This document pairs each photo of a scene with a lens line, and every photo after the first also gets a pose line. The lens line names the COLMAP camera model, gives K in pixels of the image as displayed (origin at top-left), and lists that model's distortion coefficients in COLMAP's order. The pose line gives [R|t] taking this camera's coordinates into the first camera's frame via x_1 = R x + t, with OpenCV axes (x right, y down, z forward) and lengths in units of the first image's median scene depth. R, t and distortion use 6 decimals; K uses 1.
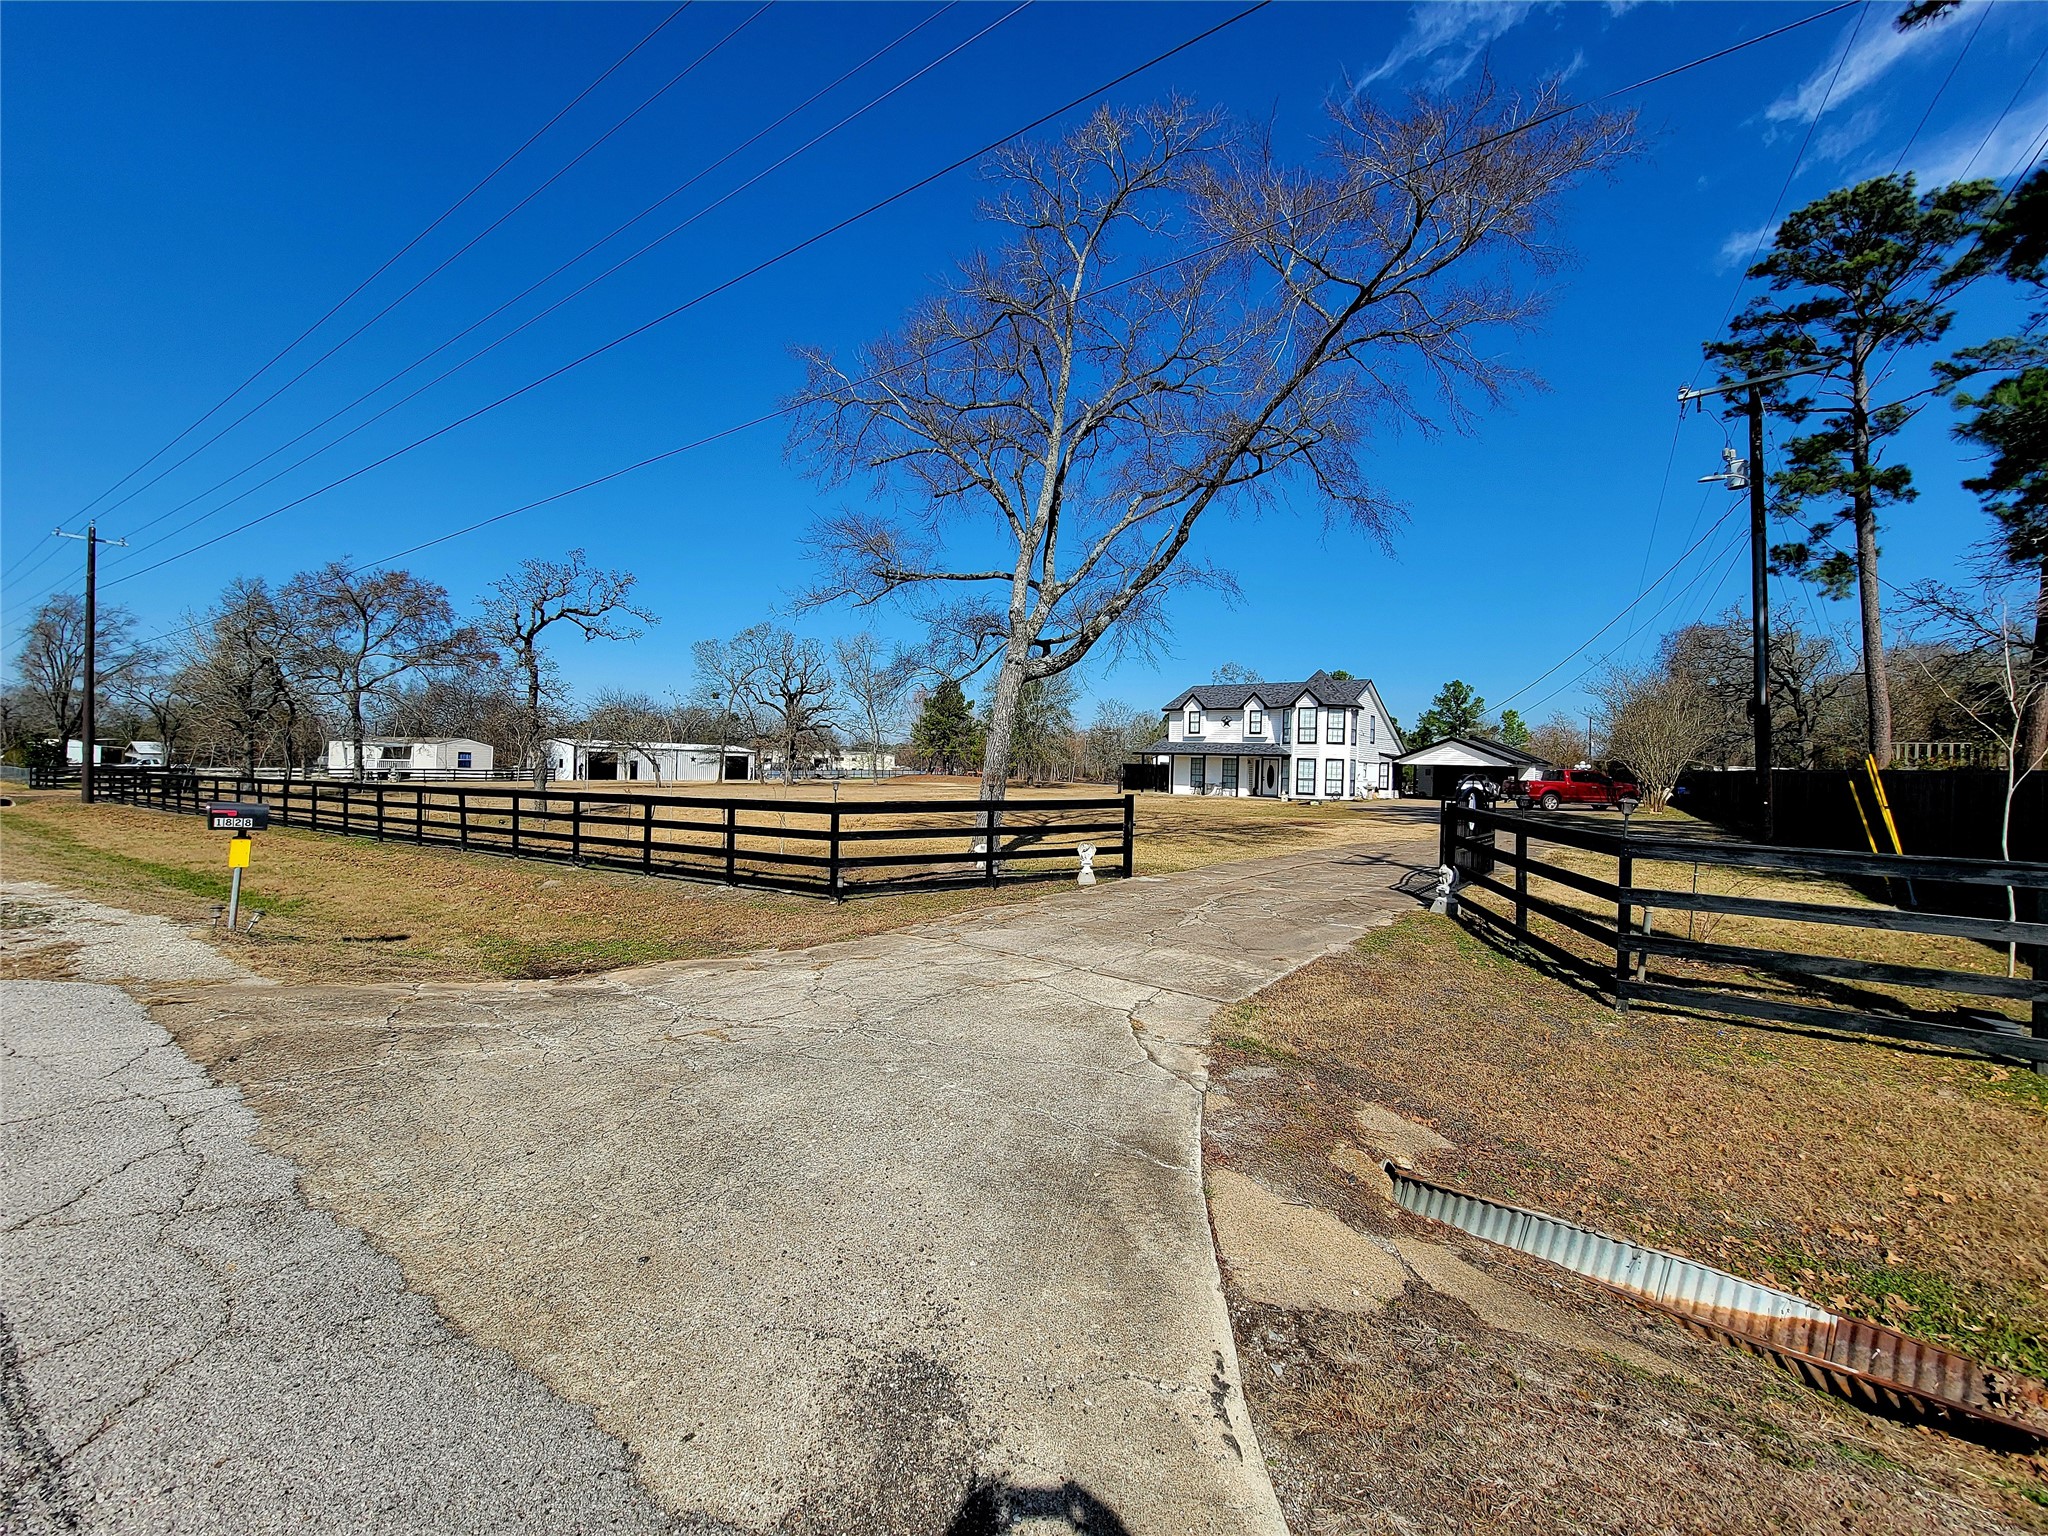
lens RADIAL K [[842.6, 0, 1036.4], [0, 842.6, 773.2], [0, 0, 1]] dist [-0.000454, 0.000012]
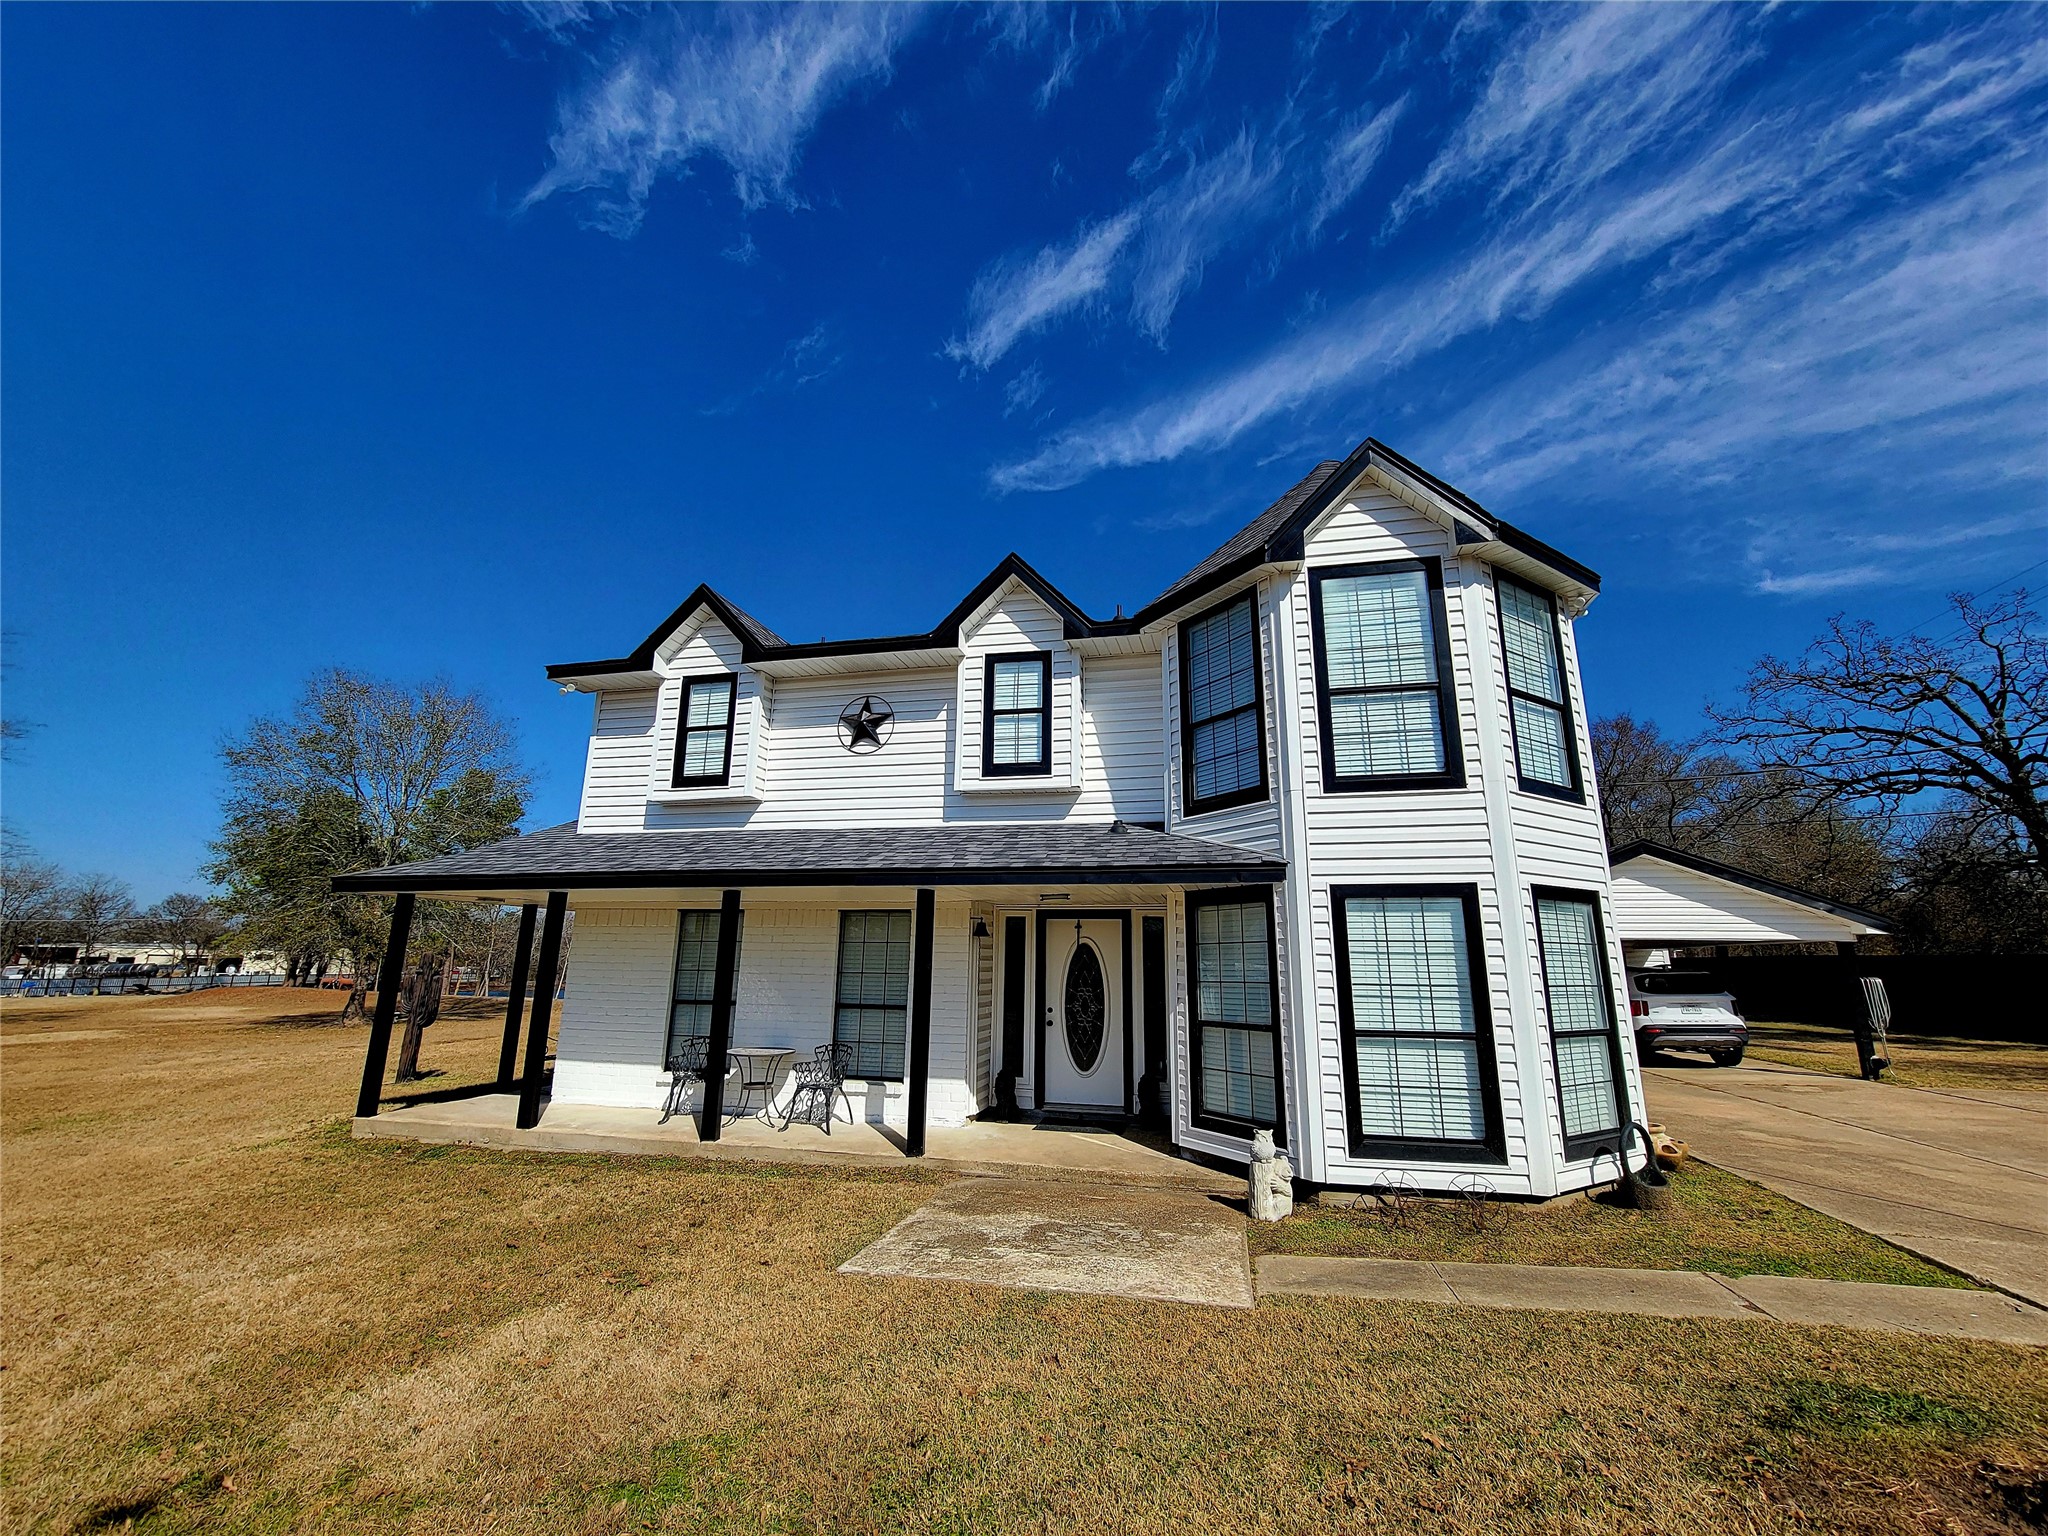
lens RADIAL K [[842.6, 0, 1036.4], [0, 842.6, 773.2], [0, 0, 1]] dist [-0.000454, 0.000012]
pose [[0.915283, 0.073673, 0.396017, 0.187952], [0.016461, 0.975470, -0.219517, -0.005414], [-0.402475, 0.207438, 0.891618, 0.822168]]
